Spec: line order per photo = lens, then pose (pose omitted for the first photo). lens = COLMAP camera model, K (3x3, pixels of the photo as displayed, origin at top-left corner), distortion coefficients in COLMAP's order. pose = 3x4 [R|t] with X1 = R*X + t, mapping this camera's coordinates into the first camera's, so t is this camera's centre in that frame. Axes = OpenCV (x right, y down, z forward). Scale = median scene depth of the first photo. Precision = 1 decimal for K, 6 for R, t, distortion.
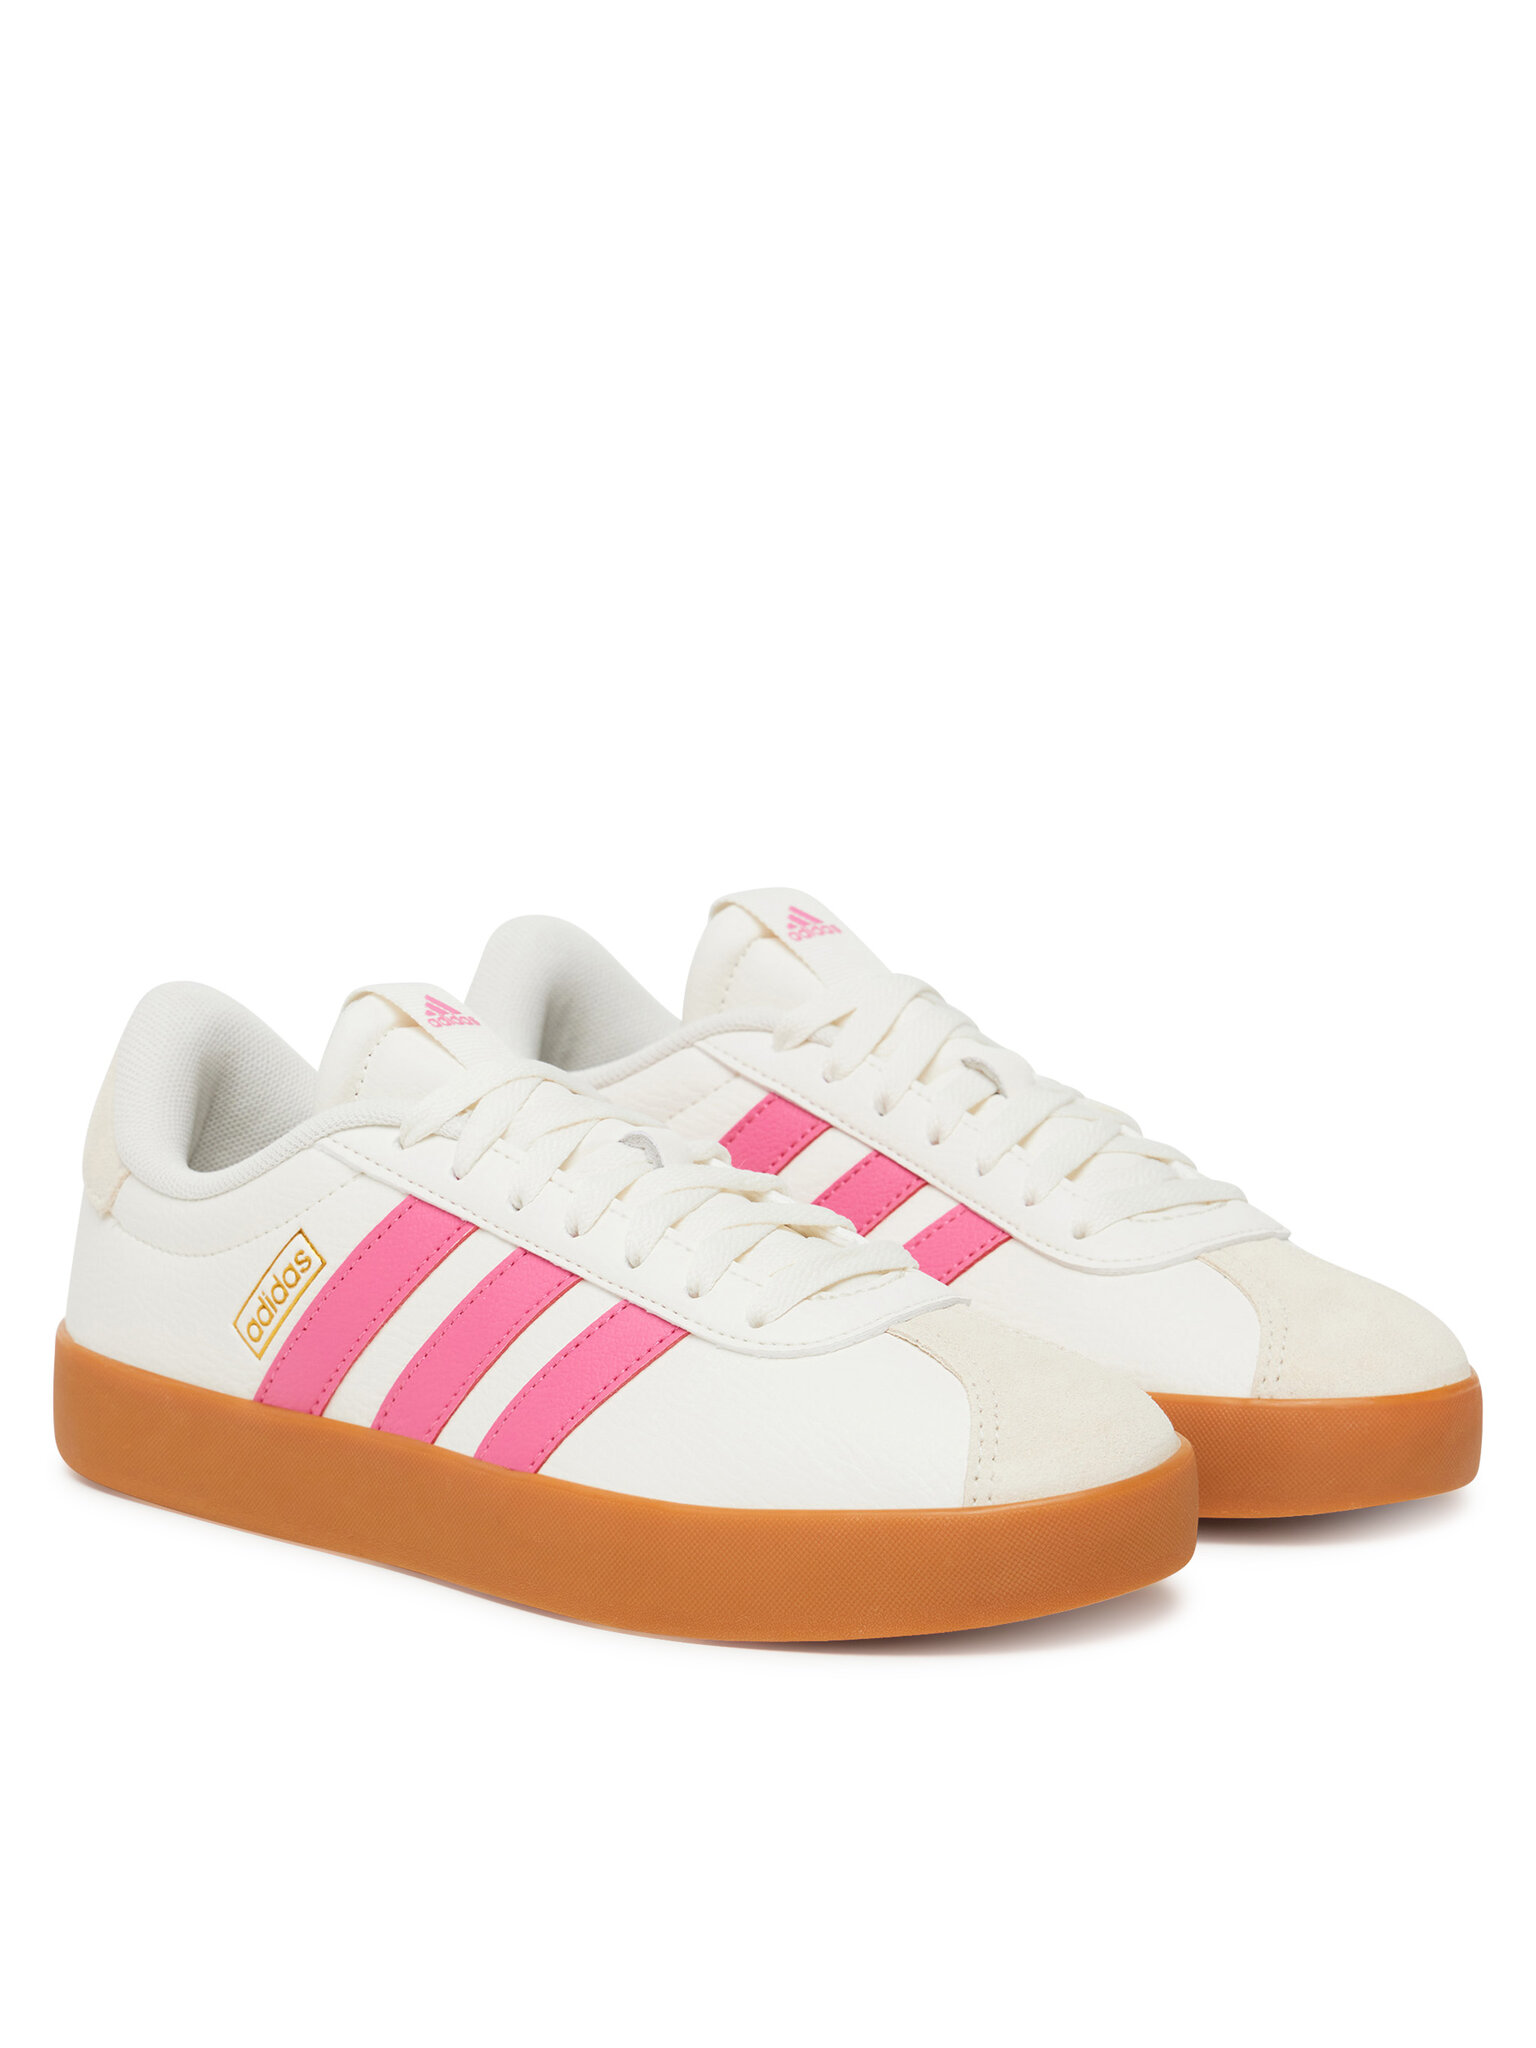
lens RADIAL K [[6023.2, 0, 852.6], [0, 6023.2, 1023.3], [0, 0, 1]] dist [1.568101, 0.163765]
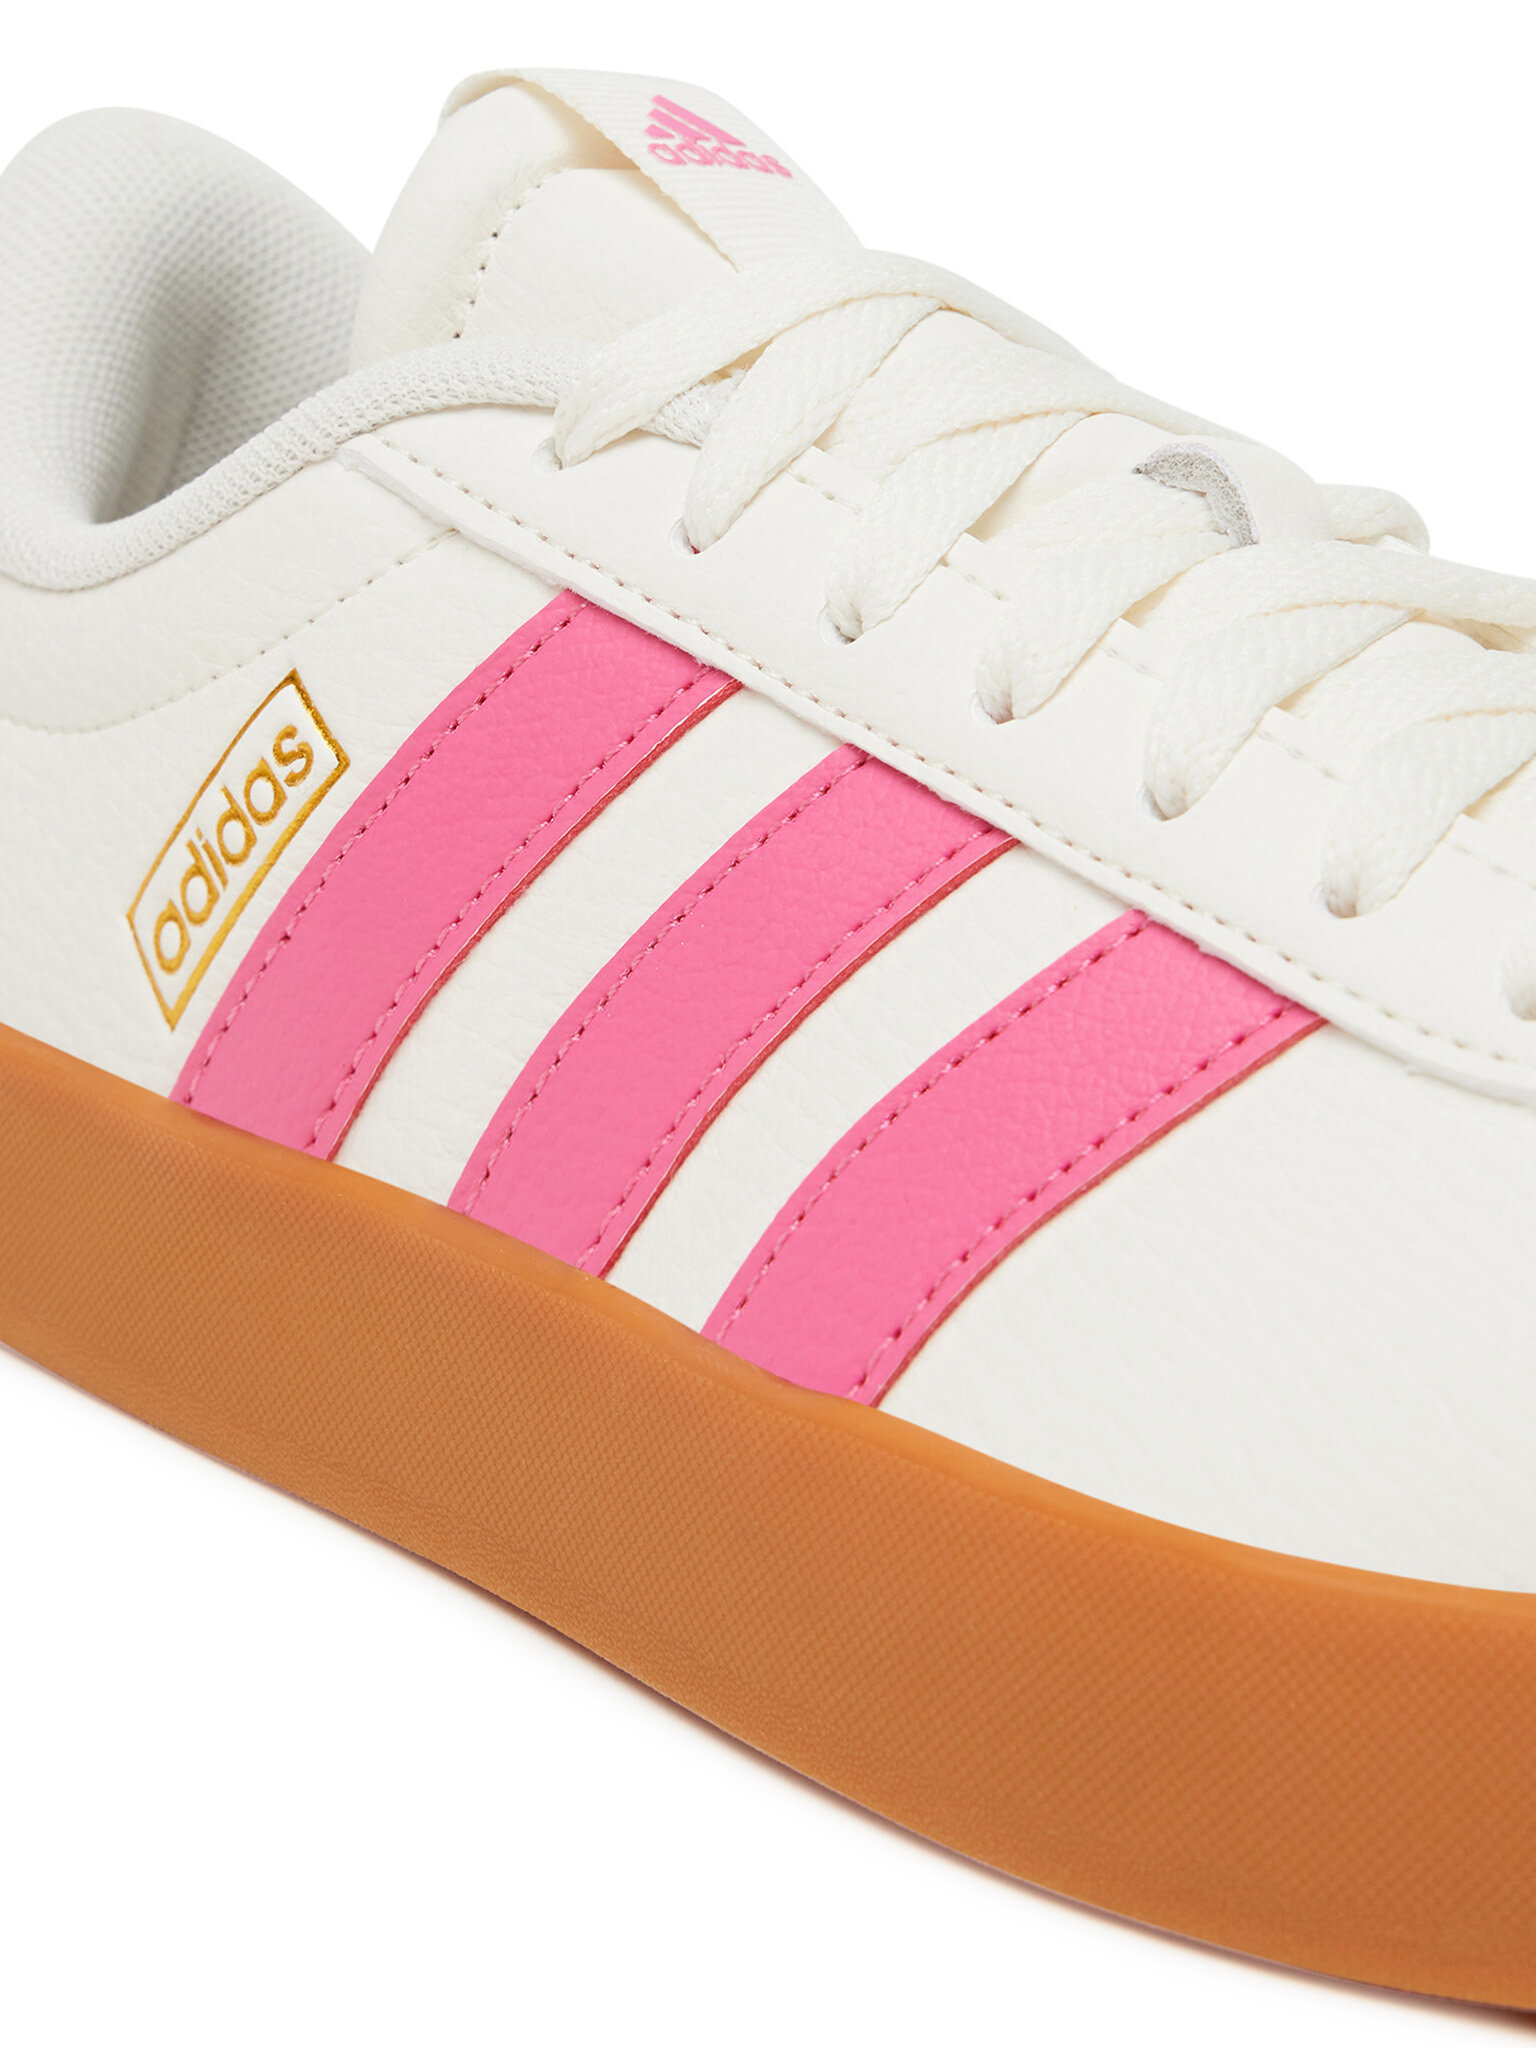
lens RADIAL K [[2875.9, 0, 768.0], [0, 2875.9, 1024.0], [0, 0, 1]] dist [-0.011704, -1.707172]
pose [[0.986660, 0.054289, -0.153473, -0.032557], [-0.034444, 0.991030, 0.129124, 0.031460], [0.159106, -0.122116, 0.979680, 0.828449]]
